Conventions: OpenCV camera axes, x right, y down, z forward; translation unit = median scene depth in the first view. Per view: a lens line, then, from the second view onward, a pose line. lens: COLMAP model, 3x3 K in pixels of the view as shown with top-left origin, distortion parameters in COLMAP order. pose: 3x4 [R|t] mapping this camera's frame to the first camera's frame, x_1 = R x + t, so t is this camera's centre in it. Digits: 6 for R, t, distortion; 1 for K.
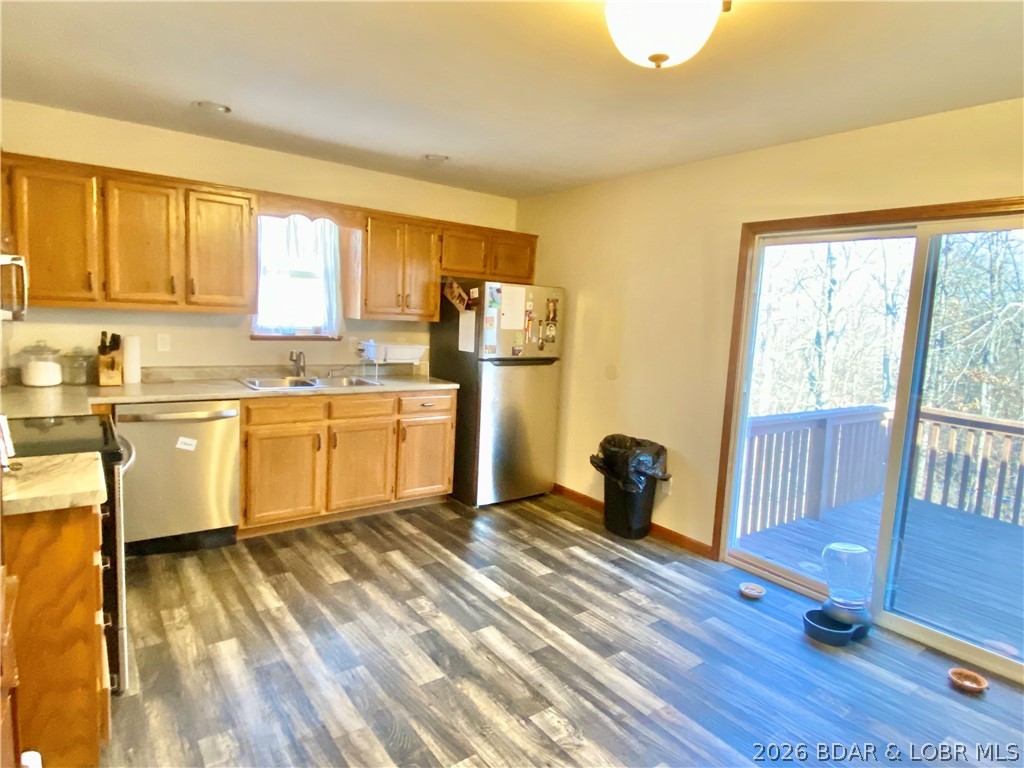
lens RADIAL K [[590.2, 0, 527.0], [0, 590.2, 365.9], [0, 0, 1]] dist [0.017439, -0.004826]
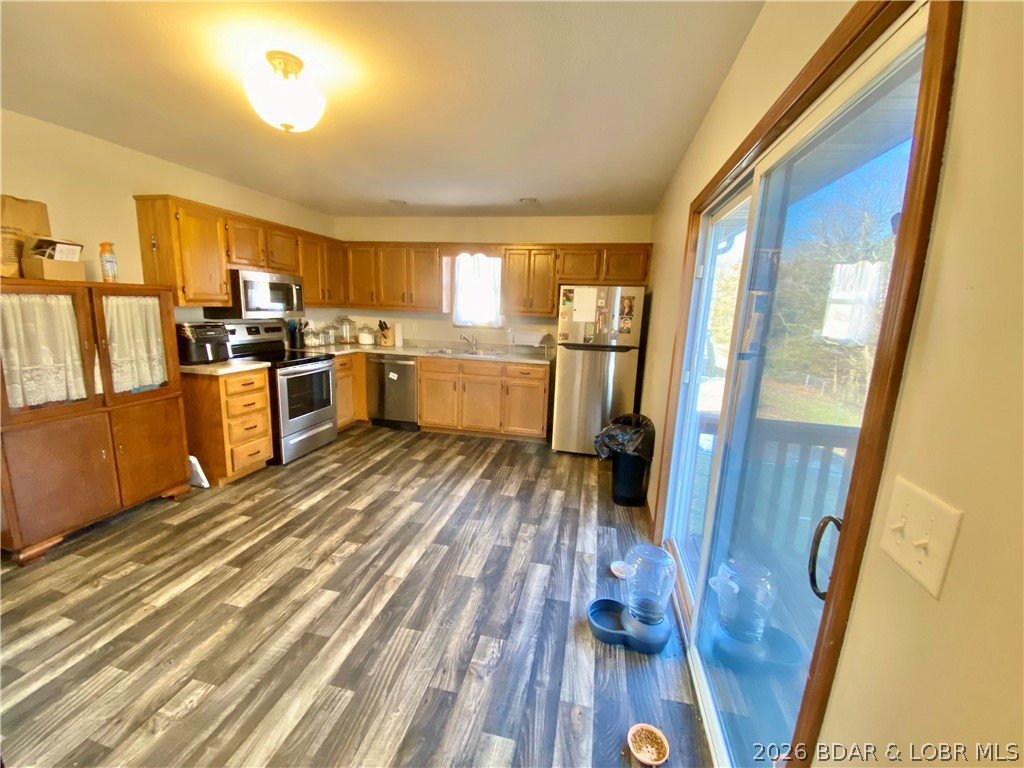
lens RADIAL K [[414.7, 0, 507.6], [0, 414.7, 379.6], [0, 0, 1]] dist [-0.001190, -0.011378]
pose [[0.650238, 0.105514, -0.752367, 0.706206], [-0.066489, 0.994412, 0.081995, 0.001229], [0.756815, -0.003292, 0.653621, 0.352793]]
